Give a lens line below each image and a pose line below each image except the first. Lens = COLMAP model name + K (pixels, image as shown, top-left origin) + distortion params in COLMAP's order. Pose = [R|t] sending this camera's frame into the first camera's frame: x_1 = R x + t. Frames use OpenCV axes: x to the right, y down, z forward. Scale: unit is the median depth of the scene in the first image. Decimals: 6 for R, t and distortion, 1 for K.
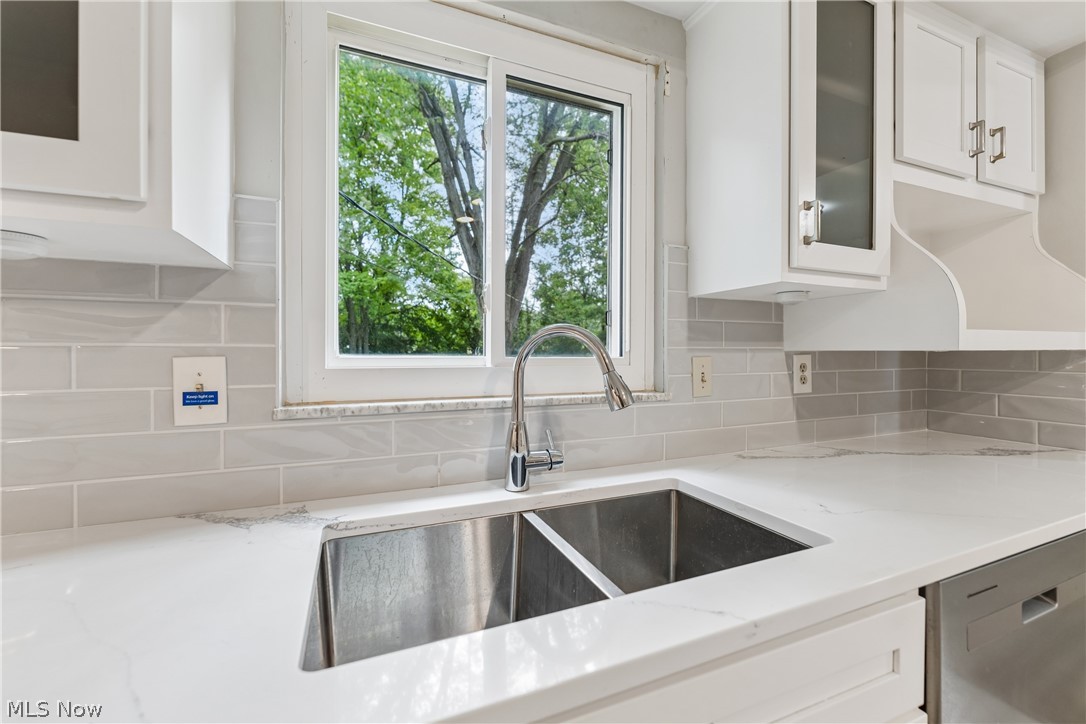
lens RADIAL K [[448.3, 0, 547.1], [0, 448.3, 355.8], [0, 0, 1]] dist [-0.000160, -0.000419]
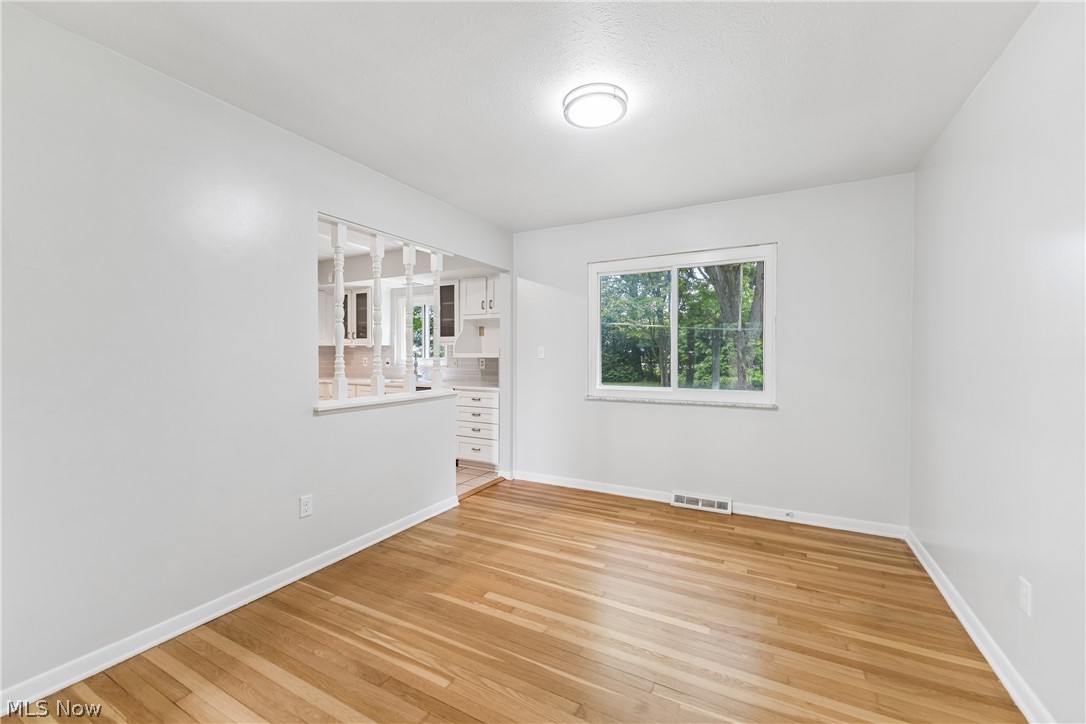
lens RADIAL K [[448.3, 0, 547.1], [0, 448.3, 355.8], [0, 0, 1]] dist [-0.000160, -0.000419]
pose [[0.627117, 0.006129, -0.778901, 4.588076], [-0.005748, 0.999978, 0.003241, -0.045952], [0.778904, 0.002444, 0.627139, -1.091022]]
